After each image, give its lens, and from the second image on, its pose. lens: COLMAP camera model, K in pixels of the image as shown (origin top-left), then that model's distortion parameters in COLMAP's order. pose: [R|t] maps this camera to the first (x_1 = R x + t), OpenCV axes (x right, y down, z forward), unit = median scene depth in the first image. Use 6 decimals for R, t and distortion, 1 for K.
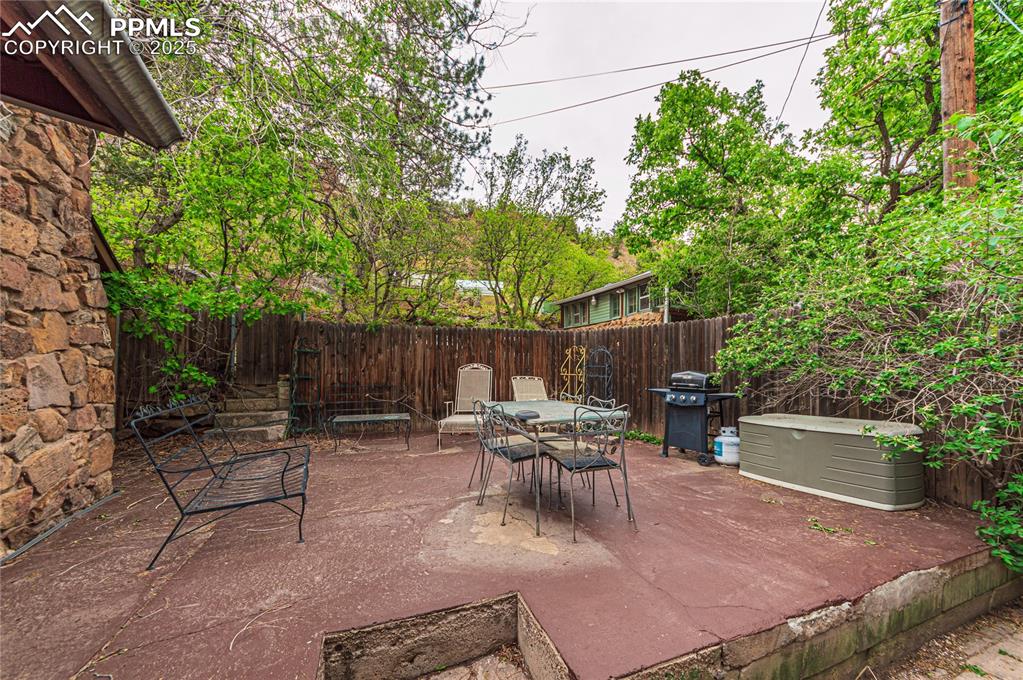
lens RADIAL K [[428.4, 0, 511.9], [0, 428.4, 350.4], [0, 0, 1]] dist [-0.001532, -0.000964]
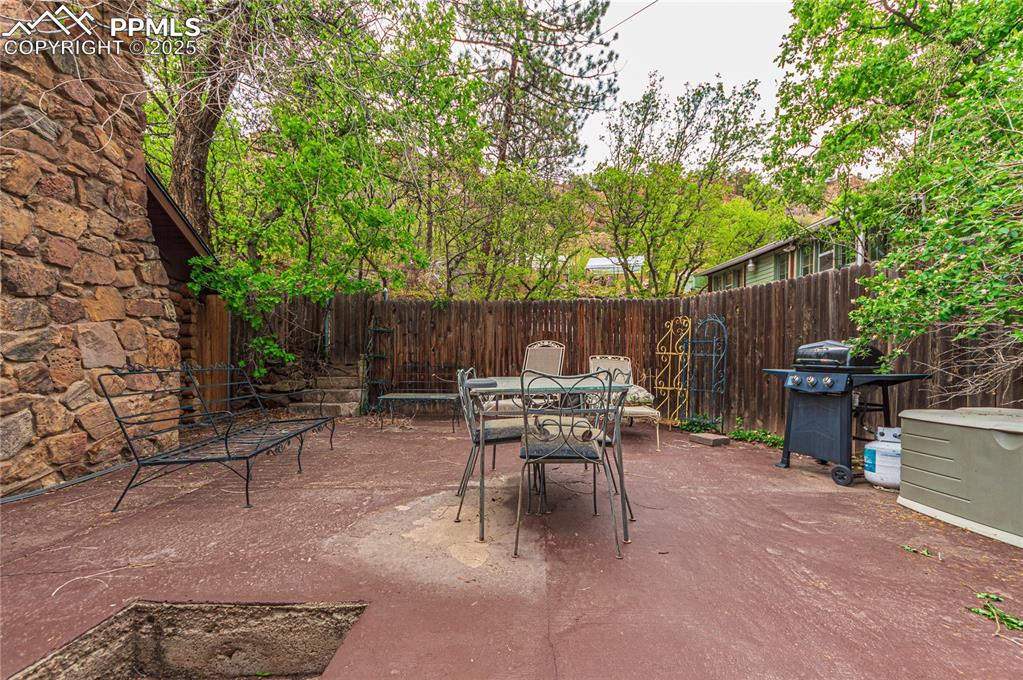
lens RADIAL K [[452.0, 0, 517.0], [0, 452.0, 359.9], [0, 0, 1]] dist [-0.002568, 0.000256]
pose [[0.917412, -0.003078, -0.397926, 0.320422], [0.013621, 0.999627, 0.023671, 0.069346], [0.397705, -0.027136, 0.917112, 0.219828]]
